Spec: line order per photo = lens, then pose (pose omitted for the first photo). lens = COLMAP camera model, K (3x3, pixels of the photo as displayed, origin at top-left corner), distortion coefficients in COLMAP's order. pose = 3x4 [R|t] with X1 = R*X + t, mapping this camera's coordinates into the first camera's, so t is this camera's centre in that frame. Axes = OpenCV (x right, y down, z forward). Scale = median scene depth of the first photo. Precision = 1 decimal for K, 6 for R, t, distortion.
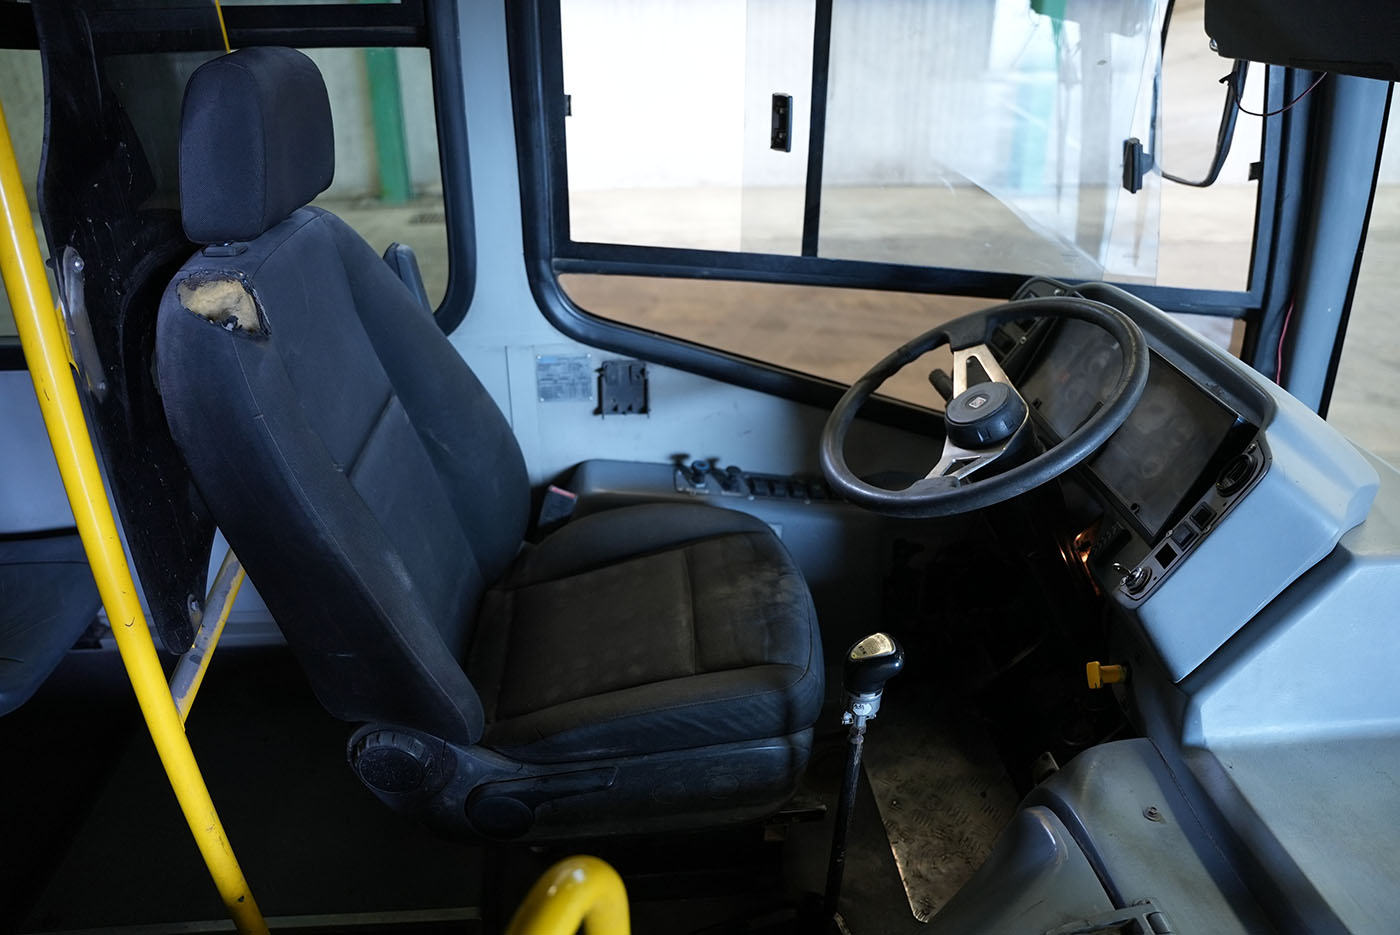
lens RADIAL K [[972.0, 0, 704.7], [0, 972.0, 460.9], [0, 0, 1]] dist [-0.064924, 0.002627]
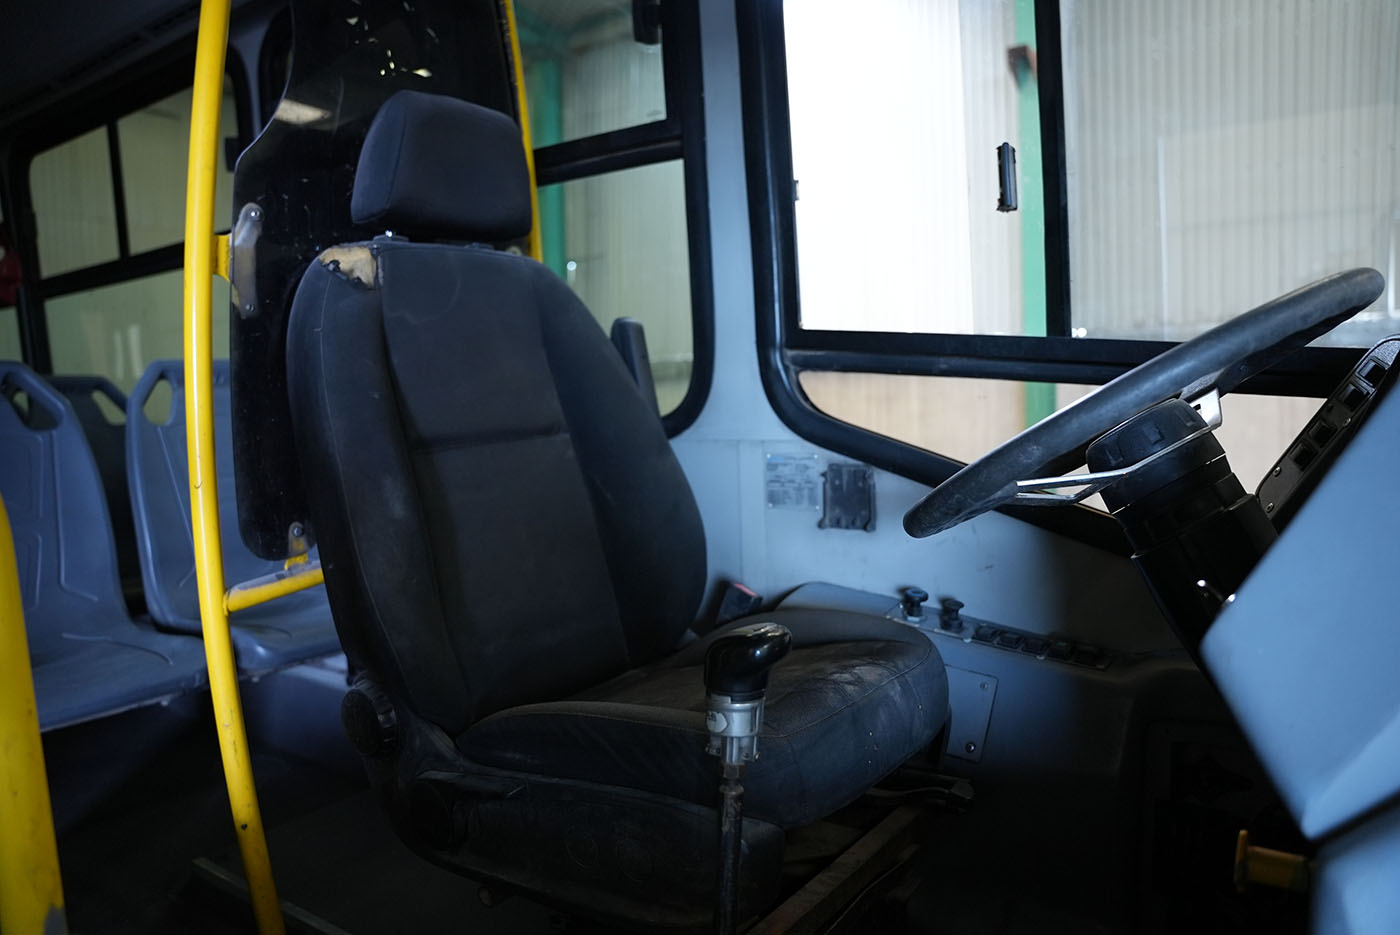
lens RADIAL K [[972.0, 0, 697.3], [0, 972.0, 470.8], [0, 0, 1]] dist [-0.064924, 0.002627]
pose [[0.764197, 0.019727, -0.644682, 0.385175], [-0.259449, 0.924500, -0.279258, 0.187908], [0.590499, 0.380671, 0.711618, 0.287591]]
